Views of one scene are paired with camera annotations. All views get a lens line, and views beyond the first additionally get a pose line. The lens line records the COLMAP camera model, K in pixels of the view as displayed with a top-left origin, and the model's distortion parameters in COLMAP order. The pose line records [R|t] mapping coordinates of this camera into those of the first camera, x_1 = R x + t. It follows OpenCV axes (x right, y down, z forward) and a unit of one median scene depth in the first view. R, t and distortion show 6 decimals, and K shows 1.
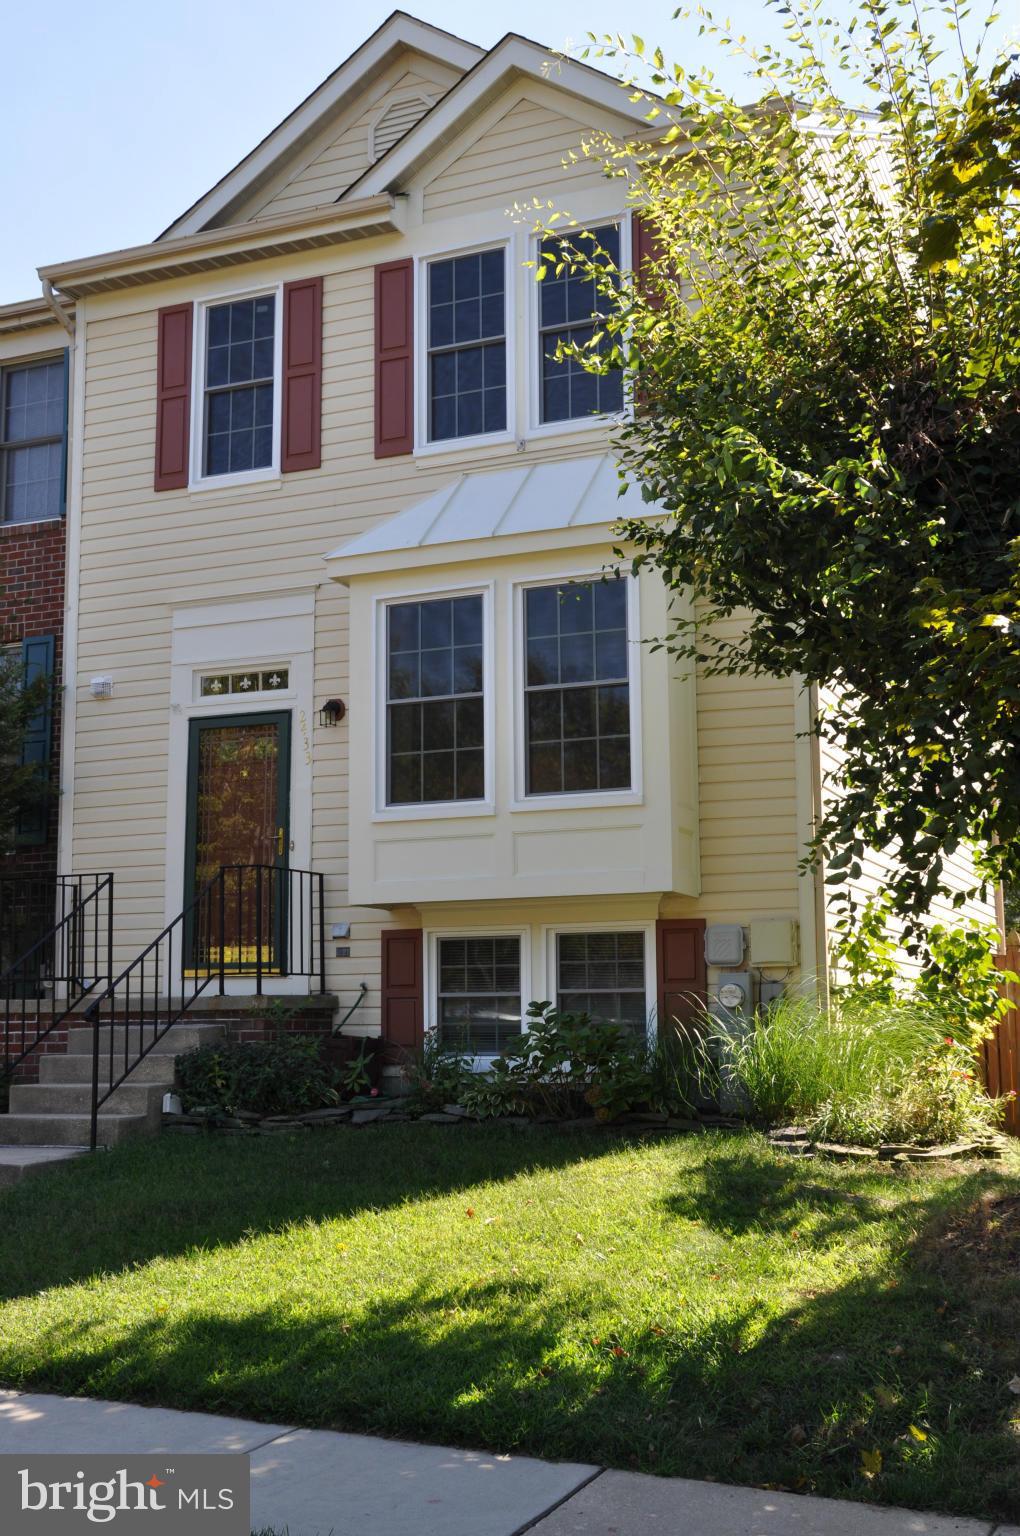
lens RADIAL K [[1687.3, 0, 510.0], [0, 1687.3, 768.0], [0, 0, 1]] dist [-0.017204, 0.298191]
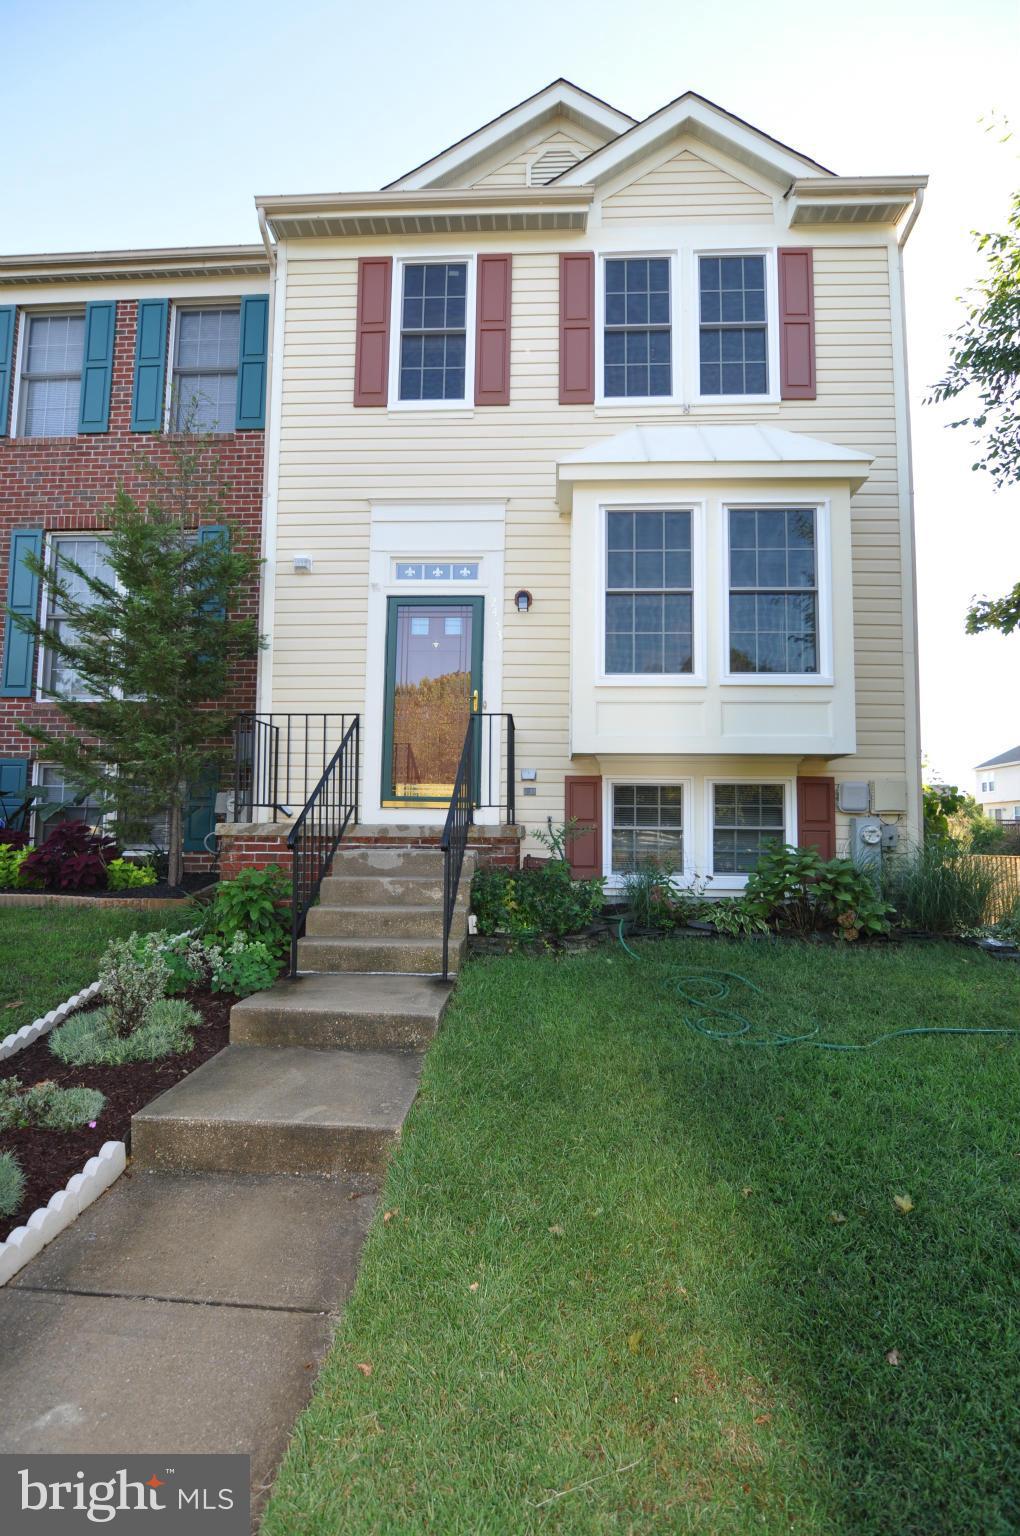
lens RADIAL K [[752.0, 0, 510.0], [0, 752.0, 768.0], [0, 0, 1]] dist [0.005650, -0.017382]
pose [[0.937509, 0.048251, 0.344600, -0.289991], [-0.070571, 0.996123, 0.052515, 0.059927], [-0.340730, -0.073552, 0.937280, 0.456956]]
